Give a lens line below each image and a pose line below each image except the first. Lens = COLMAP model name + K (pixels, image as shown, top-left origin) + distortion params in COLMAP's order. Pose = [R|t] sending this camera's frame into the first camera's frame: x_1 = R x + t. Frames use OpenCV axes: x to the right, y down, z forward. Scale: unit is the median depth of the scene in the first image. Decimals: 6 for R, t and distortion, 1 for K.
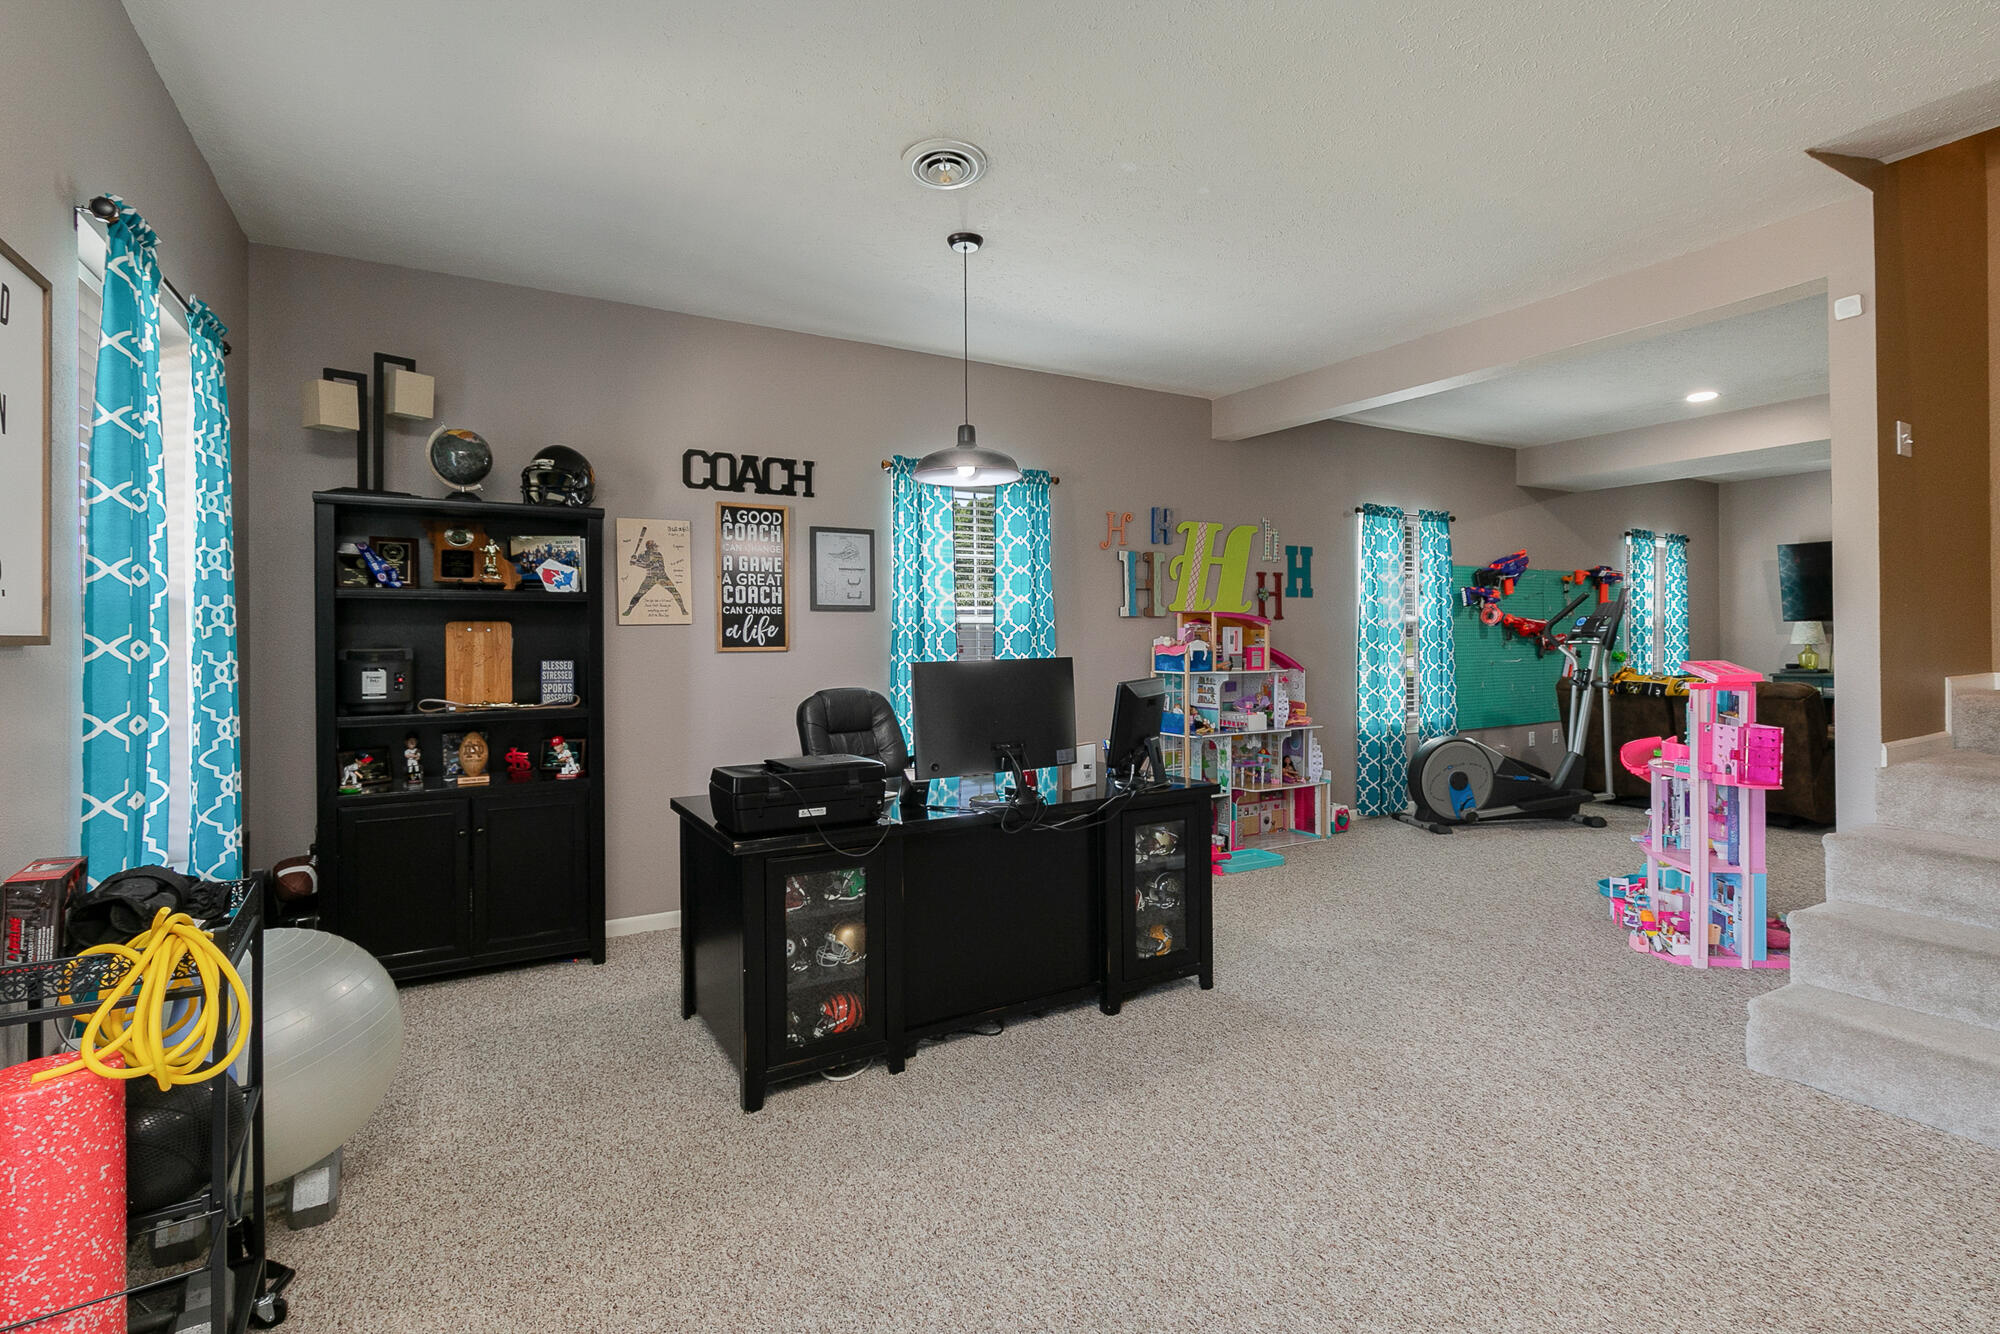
lens RADIAL K [[927.7, 0, 1006.5], [0, 927.7, 630.8], [0, 0, 1]] dist [0.000455, -0.000950]
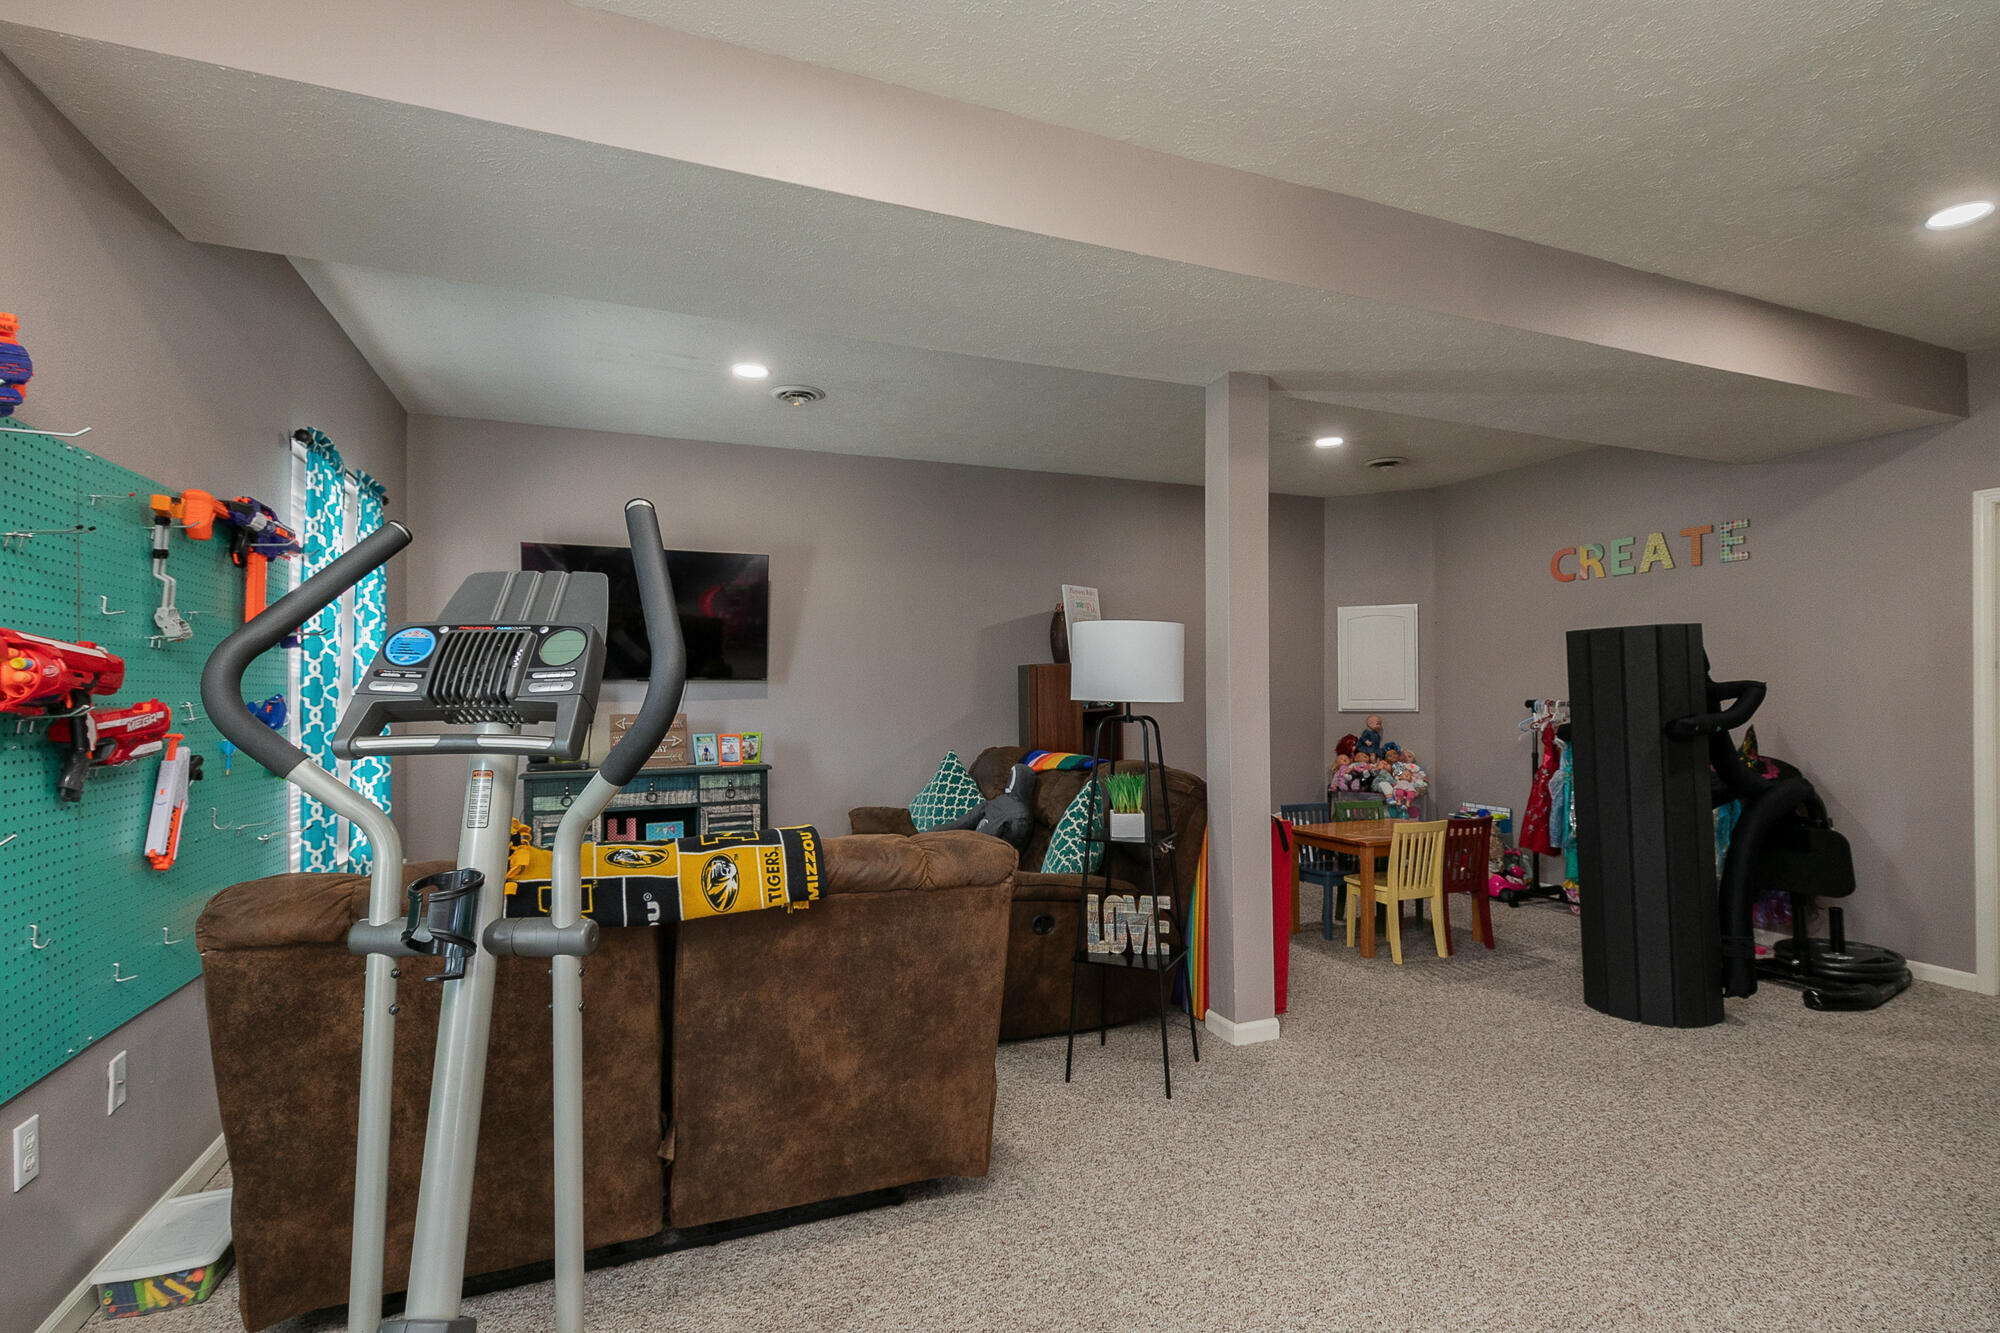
lens RADIAL K [[927.7, 0, 1002.5], [0, 927.7, 662.9], [0, 0, 1]] dist [0.000455, -0.000950]
pose [[0.162878, 0.030475, 0.986175, 0.437458], [-0.000857, 0.999527, -0.030746, 0.000816], [-0.986646, 0.004163, 0.162827, 0.838690]]
